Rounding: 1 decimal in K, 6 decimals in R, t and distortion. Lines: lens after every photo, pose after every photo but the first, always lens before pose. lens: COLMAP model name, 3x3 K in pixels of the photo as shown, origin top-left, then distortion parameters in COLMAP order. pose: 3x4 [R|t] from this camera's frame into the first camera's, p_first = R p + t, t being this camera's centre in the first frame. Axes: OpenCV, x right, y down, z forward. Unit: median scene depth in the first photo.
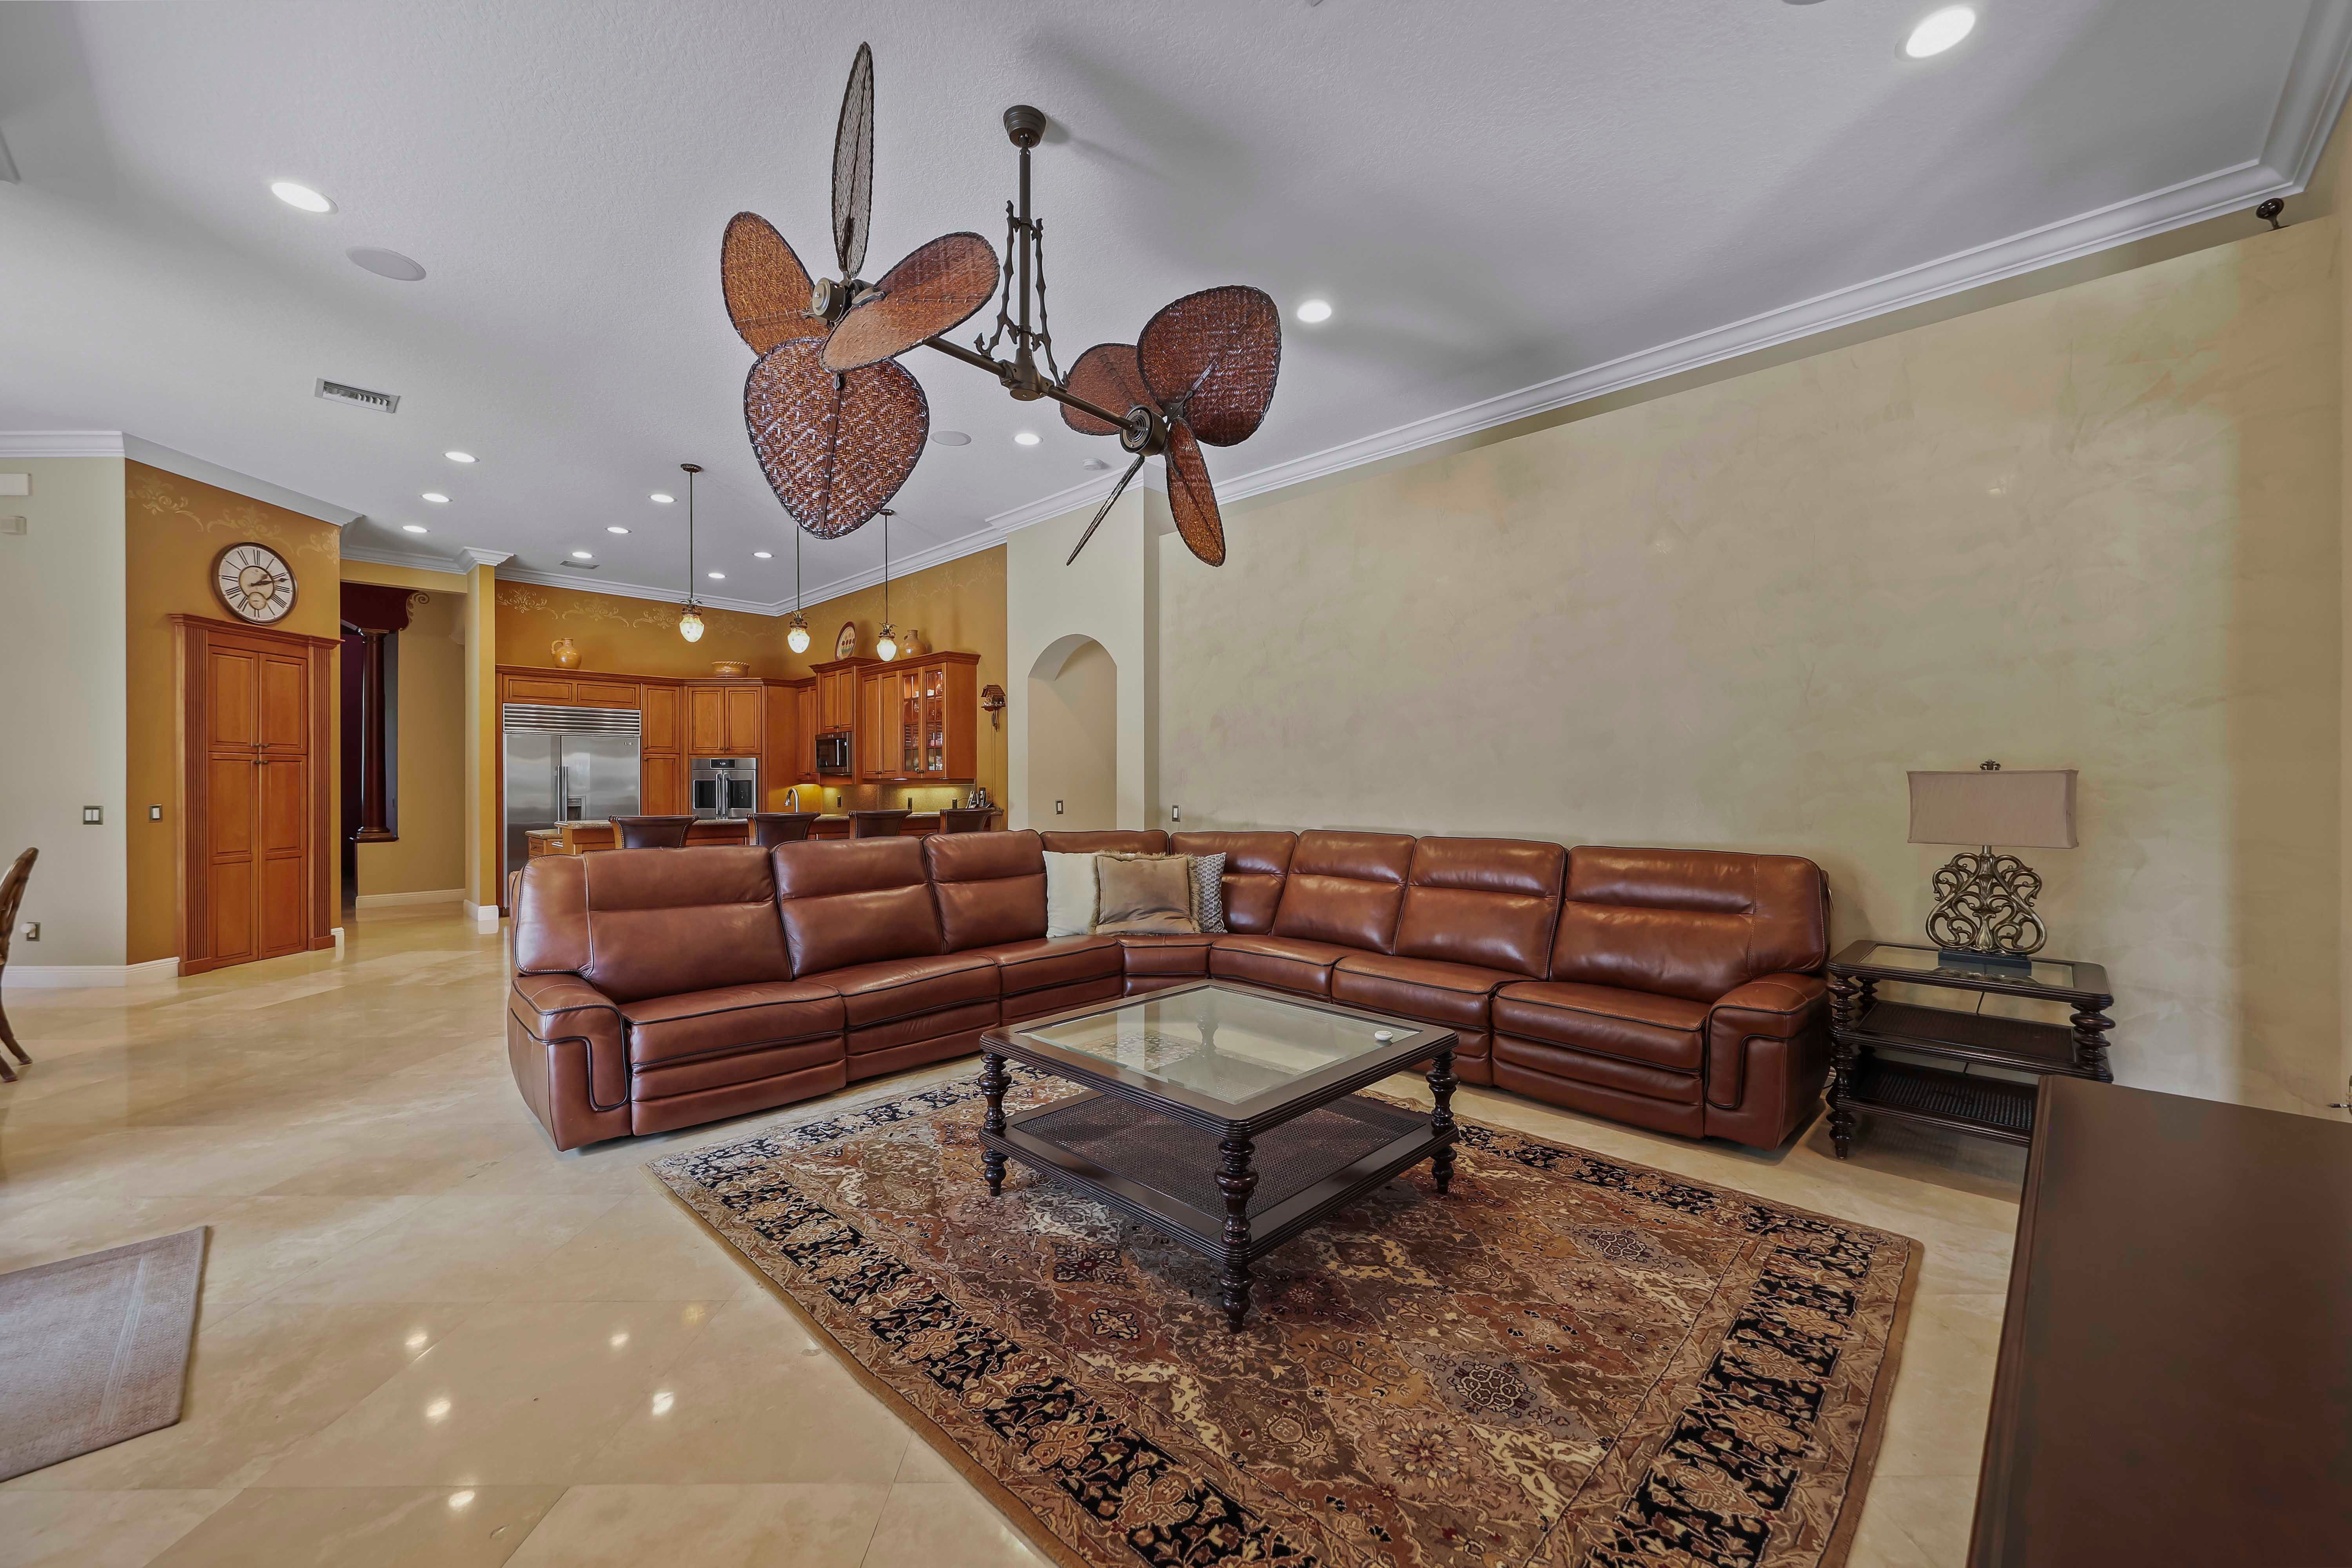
lens RADIAL K [[899.2, 0, 1172.7], [0, 899.2, 784.0], [0, 0, 1]] dist [0.002741, 0.000038]
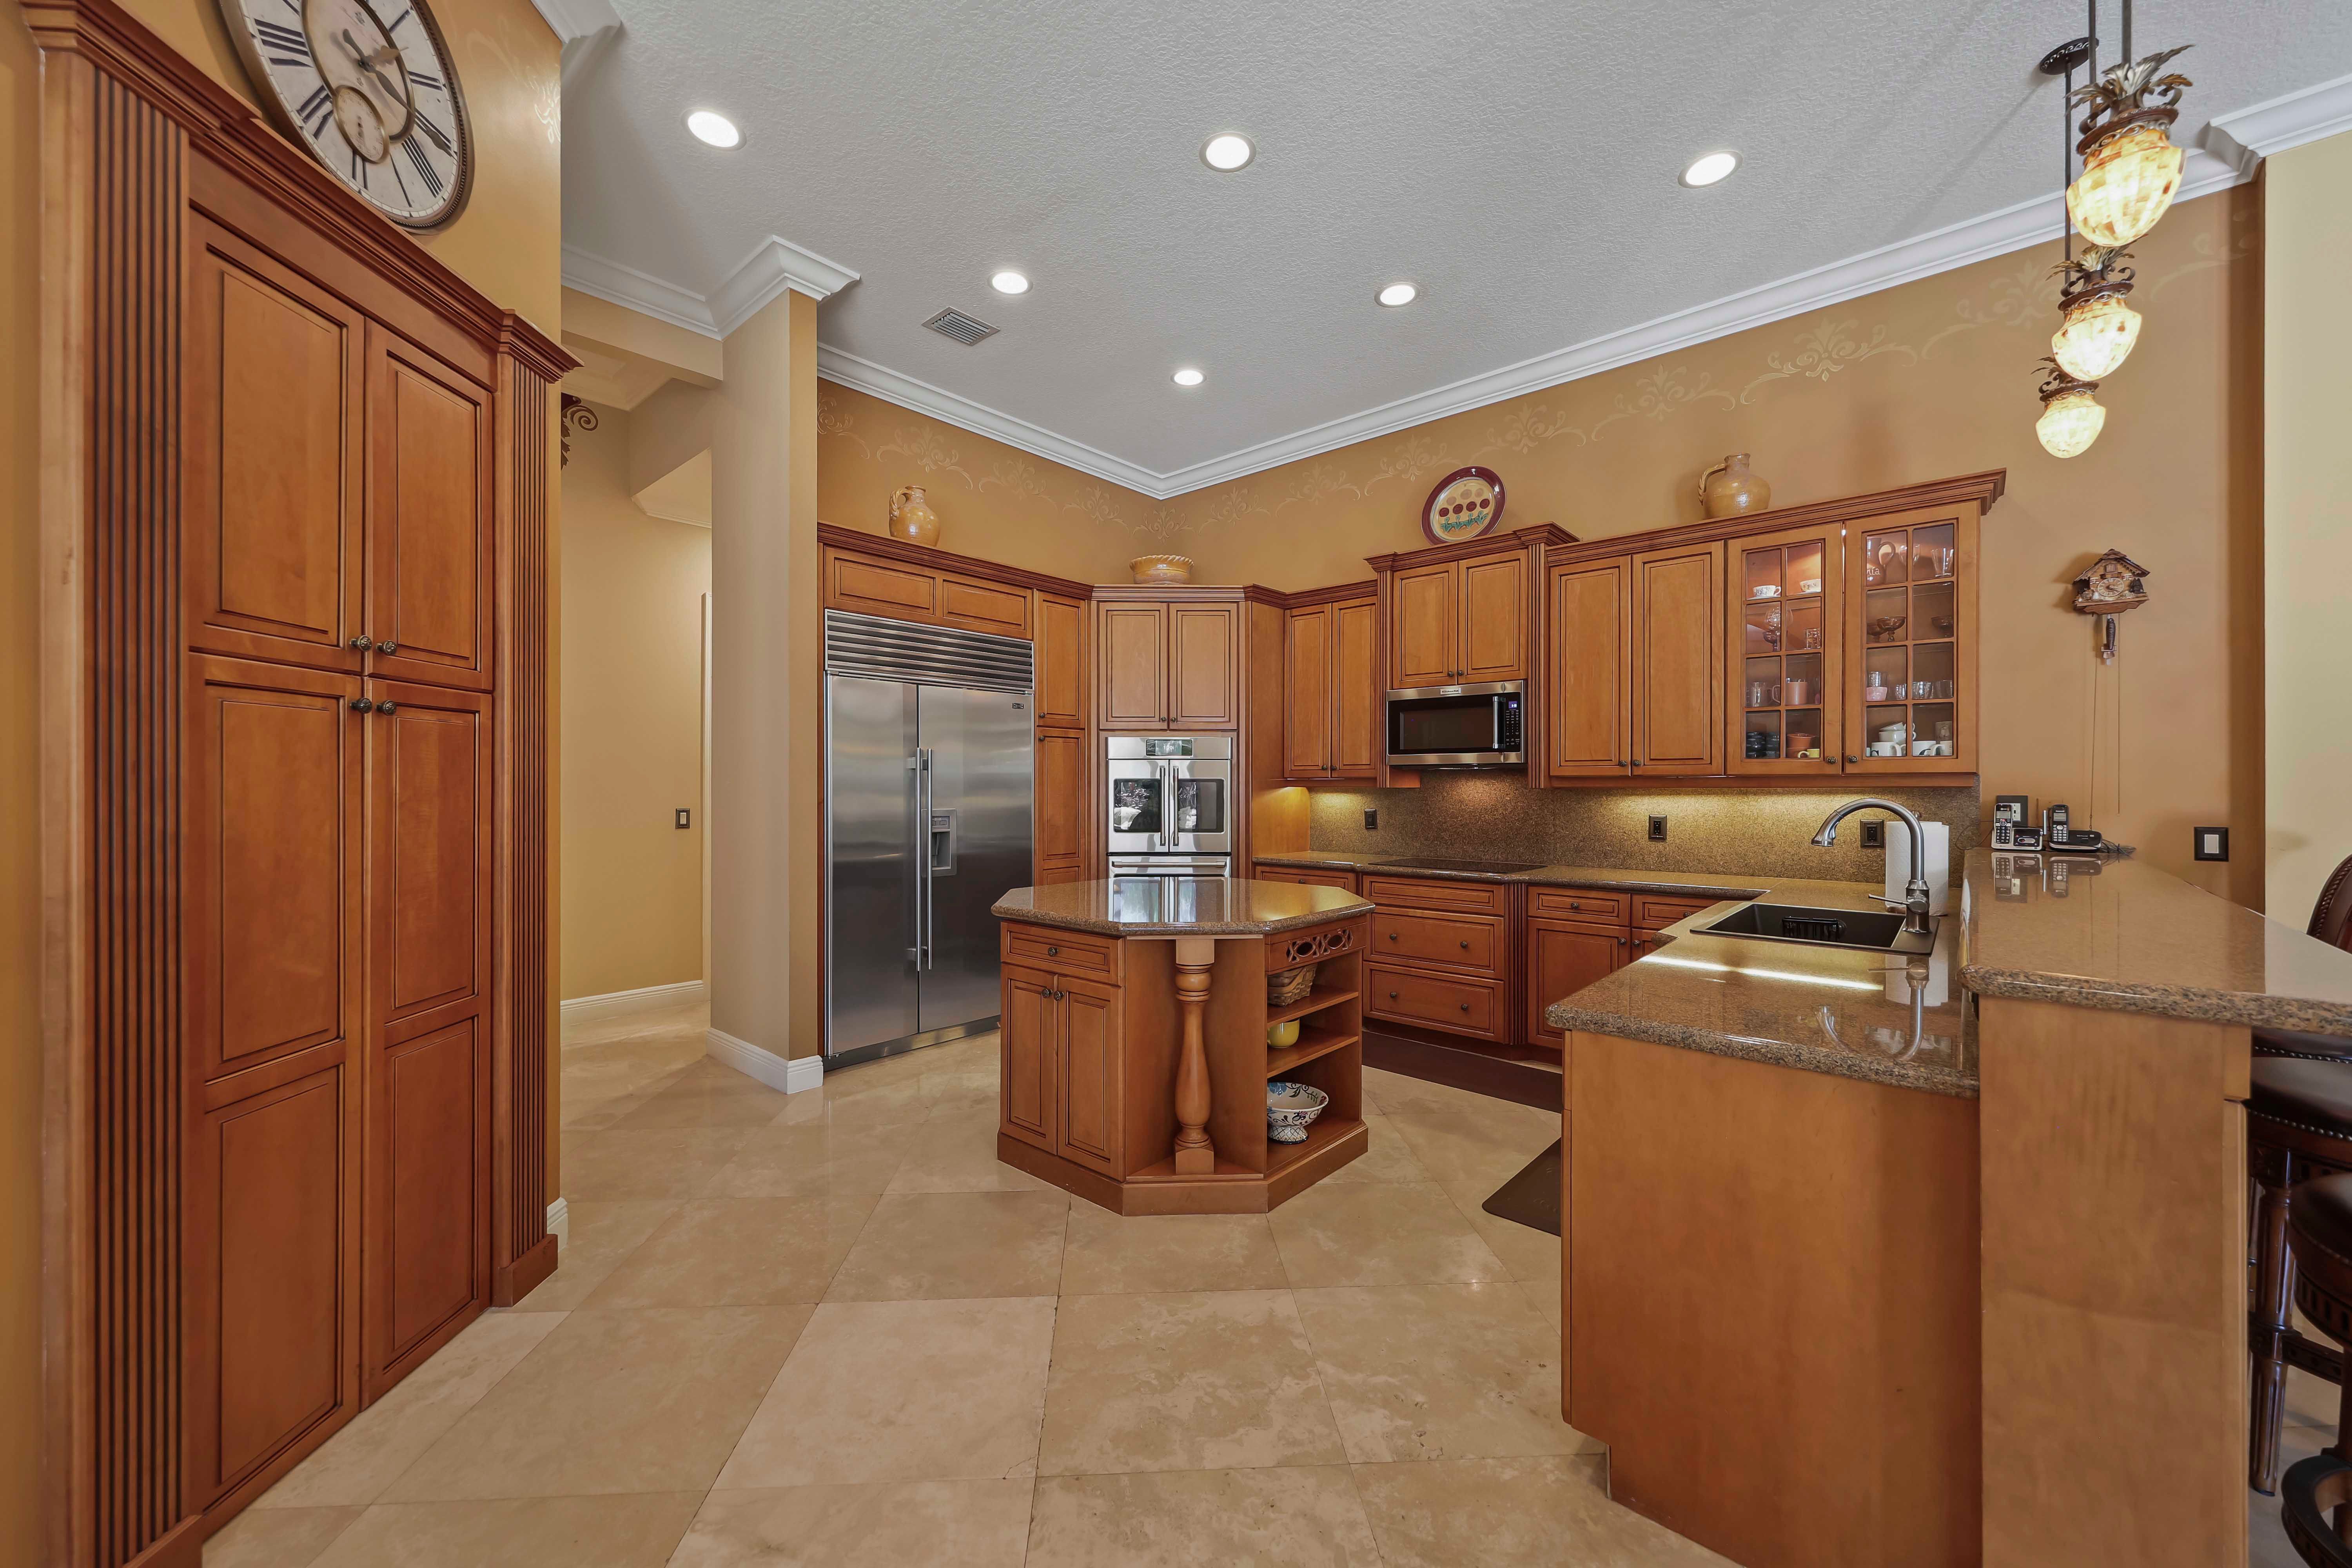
lens RADIAL K [[892.4, 0, 1161.9], [0, 892.4, 787.3], [0, 0, 1]] dist [0.001194, 0.000278]
pose [[0.999429, 0.002357, 0.033709, -0.957091], [-0.002349, 0.999997, -0.000279, 0.000951], [-0.033710, 0.000200, 0.999432, 0.881557]]
